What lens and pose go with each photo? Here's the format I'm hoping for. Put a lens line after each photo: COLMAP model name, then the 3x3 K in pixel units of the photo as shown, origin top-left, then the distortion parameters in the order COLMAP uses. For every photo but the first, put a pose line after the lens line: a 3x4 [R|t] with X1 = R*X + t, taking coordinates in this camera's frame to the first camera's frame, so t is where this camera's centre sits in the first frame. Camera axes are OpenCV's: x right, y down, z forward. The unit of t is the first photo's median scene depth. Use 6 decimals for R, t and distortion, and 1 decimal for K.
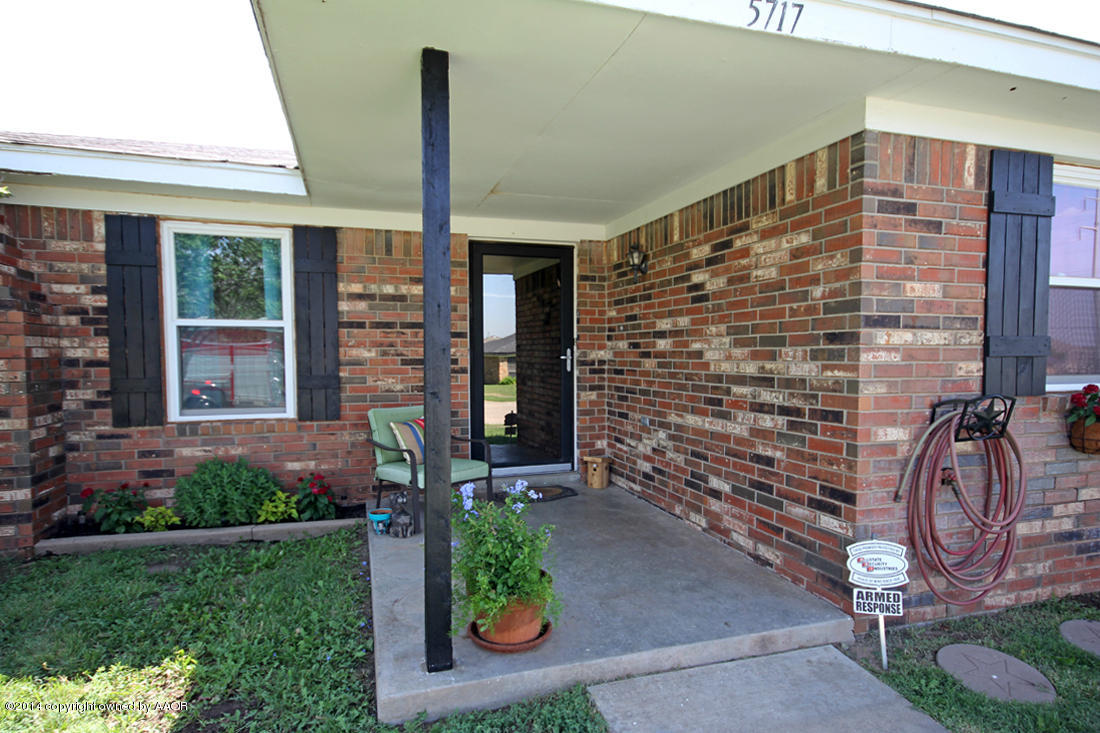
lens RADIAL K [[628.7, 0, 564.0], [0, 628.7, 385.3], [0, 0, 1]] dist [0.024214, -0.000924]
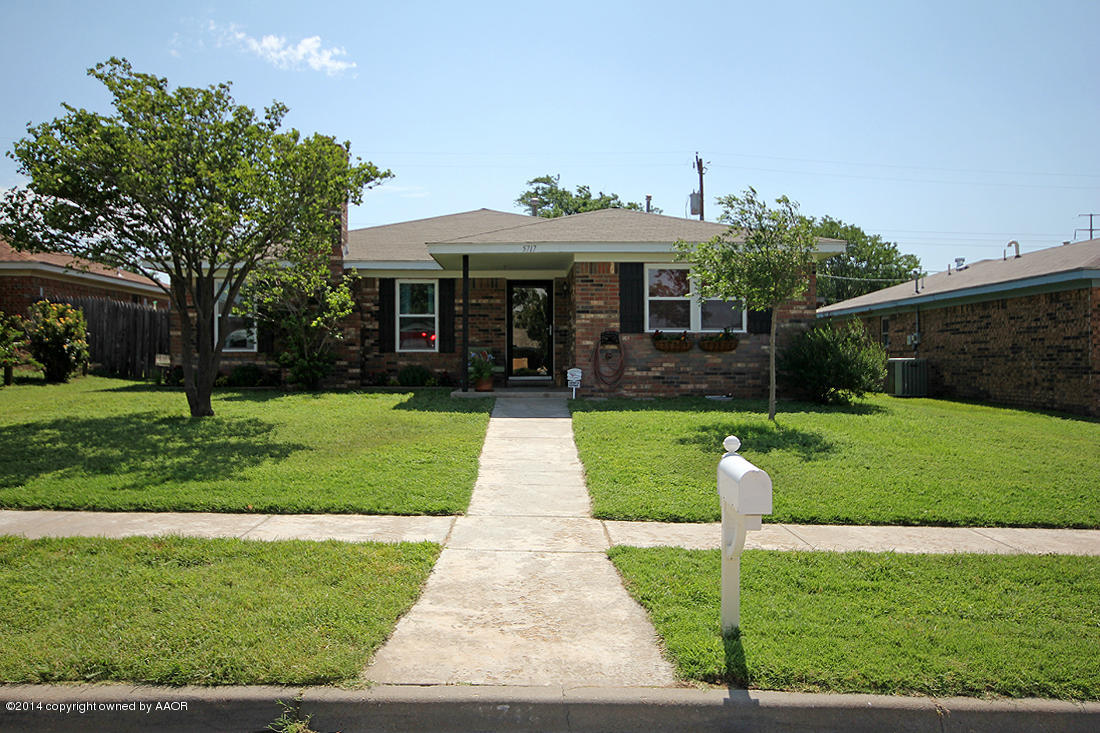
lens RADIAL K [[862.2, 0, 548.5], [0, 862.2, 365.4], [0, 0, 1]] dist [0.009899, 0.004243]
pose [[0.956774, 0.002809, -0.290819, 1.145730], [-0.015755, 0.998986, -0.042184, 0.275676], [0.290406, 0.044942, 0.955848, -2.485074]]
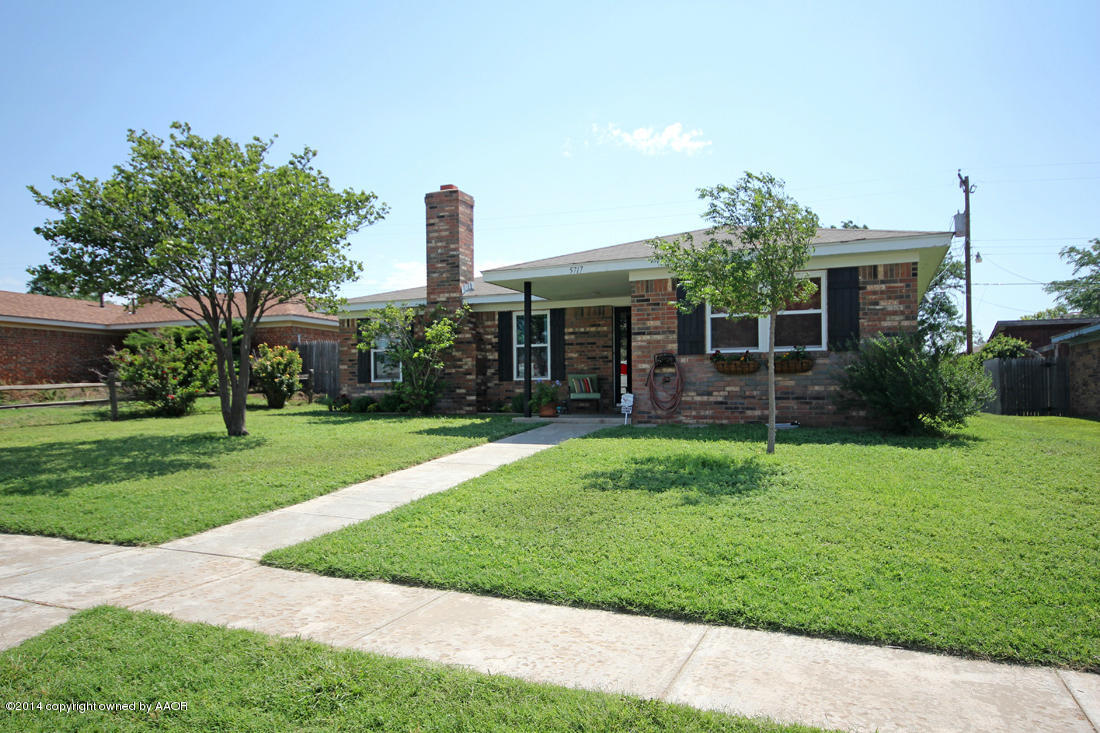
lens RADIAL K [[747.1, 0, 545.8], [0, 747.1, 403.6], [0, 0, 1]] dist [0.002513, 0.000088]
pose [[0.761578, 0.003051, -0.648066, 1.797972], [-0.026671, 0.999289, -0.026638, 0.264349], [0.647524, 0.037572, 0.761118, -1.583325]]
